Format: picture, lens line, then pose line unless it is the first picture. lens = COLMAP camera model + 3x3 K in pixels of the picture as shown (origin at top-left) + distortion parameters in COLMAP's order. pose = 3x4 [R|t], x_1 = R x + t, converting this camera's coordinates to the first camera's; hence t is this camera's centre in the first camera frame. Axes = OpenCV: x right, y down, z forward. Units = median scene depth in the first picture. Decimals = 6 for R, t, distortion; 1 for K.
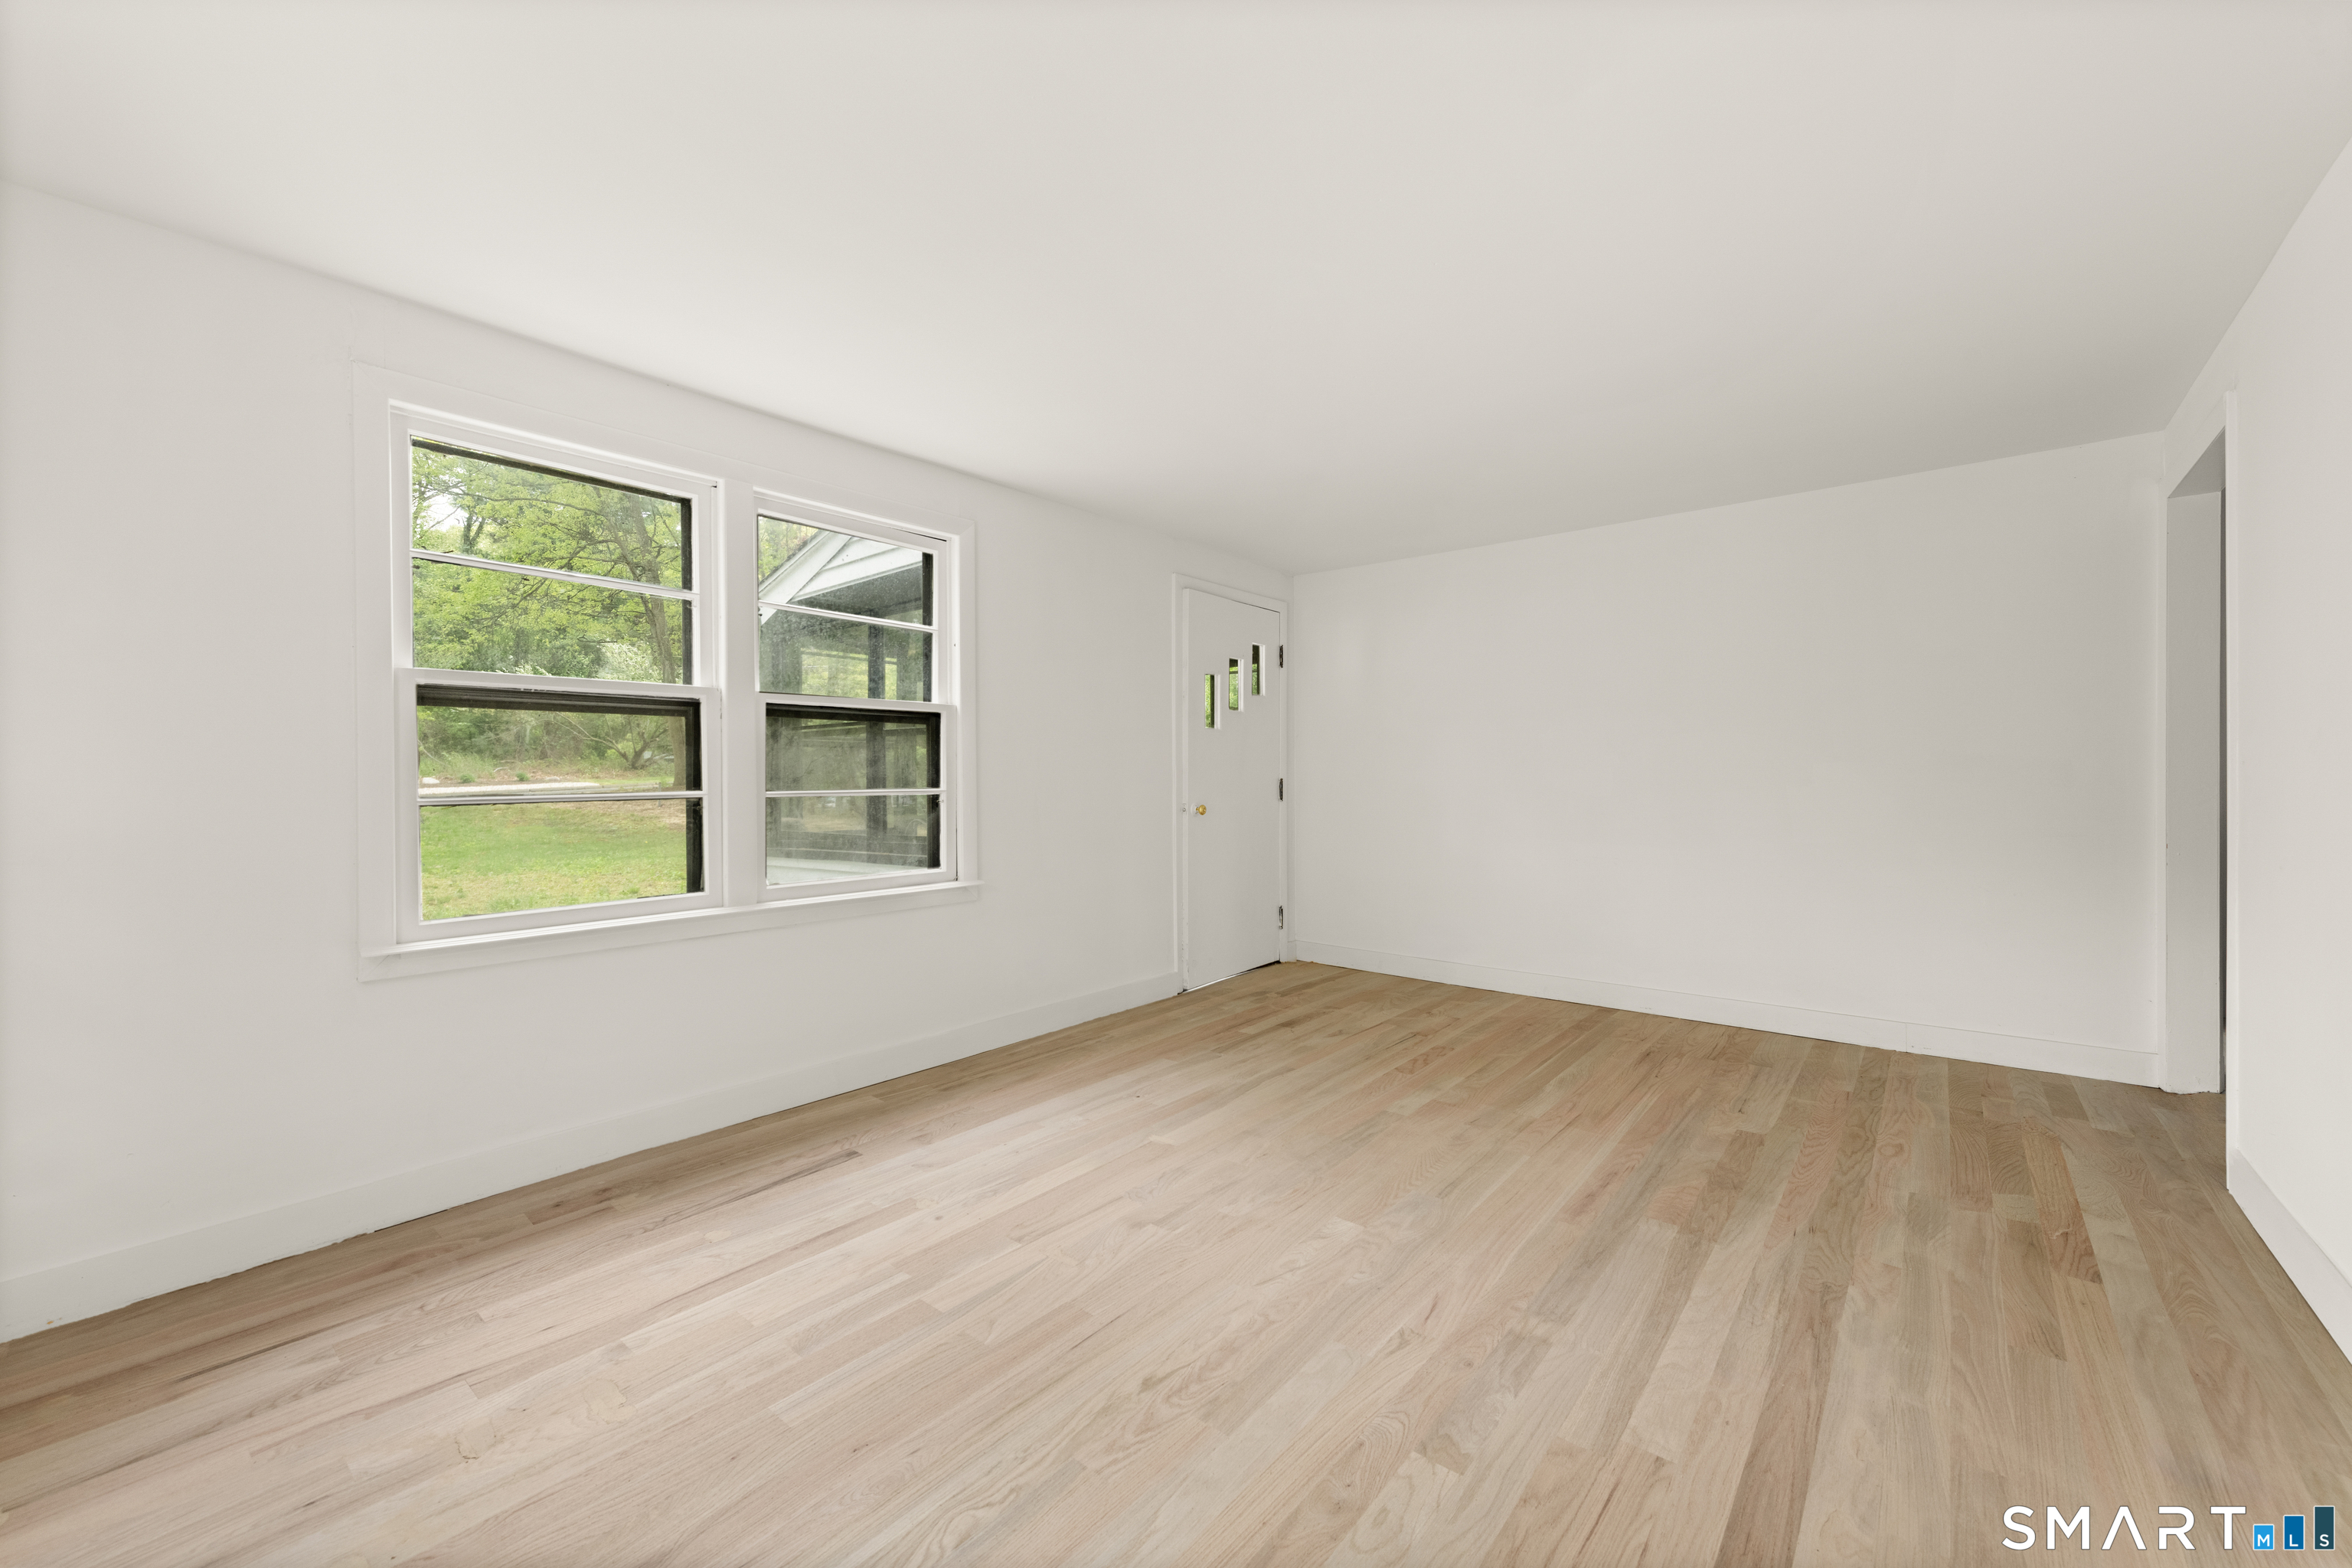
lens RADIAL K [[923.7, 0, 1165.0], [0, 923.7, 774.0], [0, 0, 1]] dist [0.008780, -0.000209]
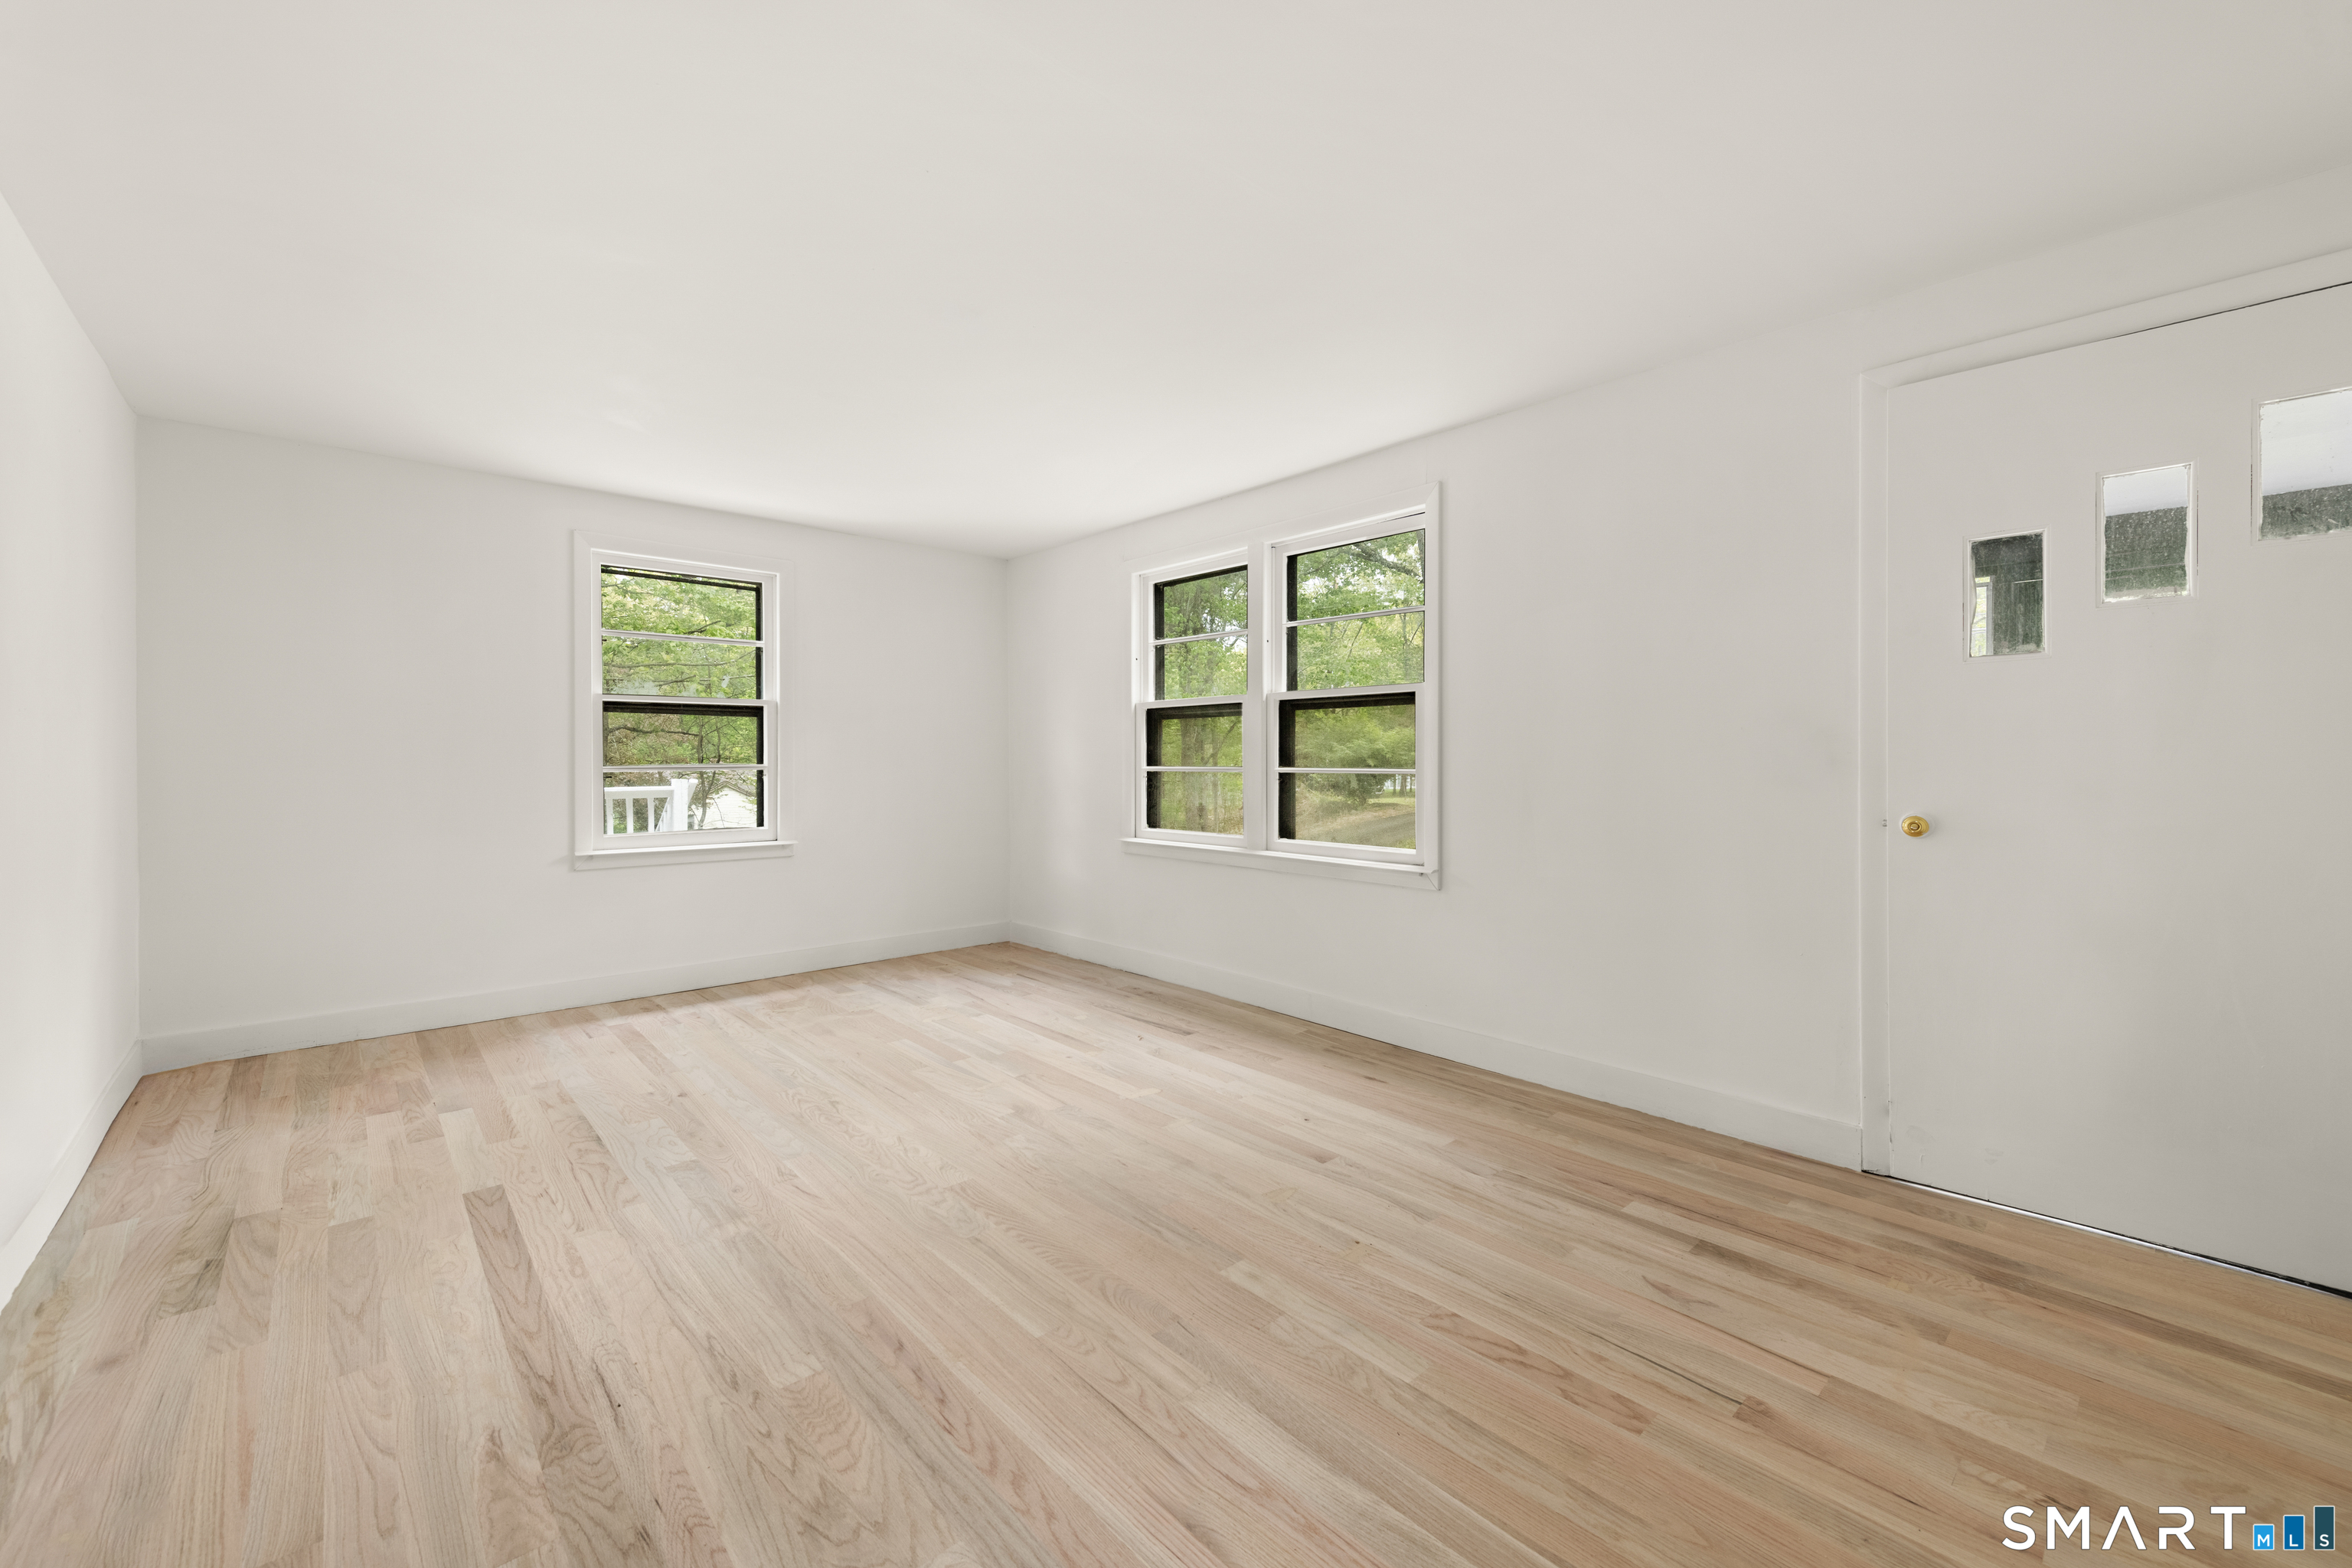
lens RADIAL K [[923.7, 0, 1165.0], [0, 923.7, 774.0], [0, 0, 1]] dist [0.008780, -0.000209]
pose [[-0.136175, 0.025210, -0.990364, 0.959353], [0.000551, 0.999678, 0.025371, -0.004461], [0.990685, 0.002910, -0.136145, 1.103167]]
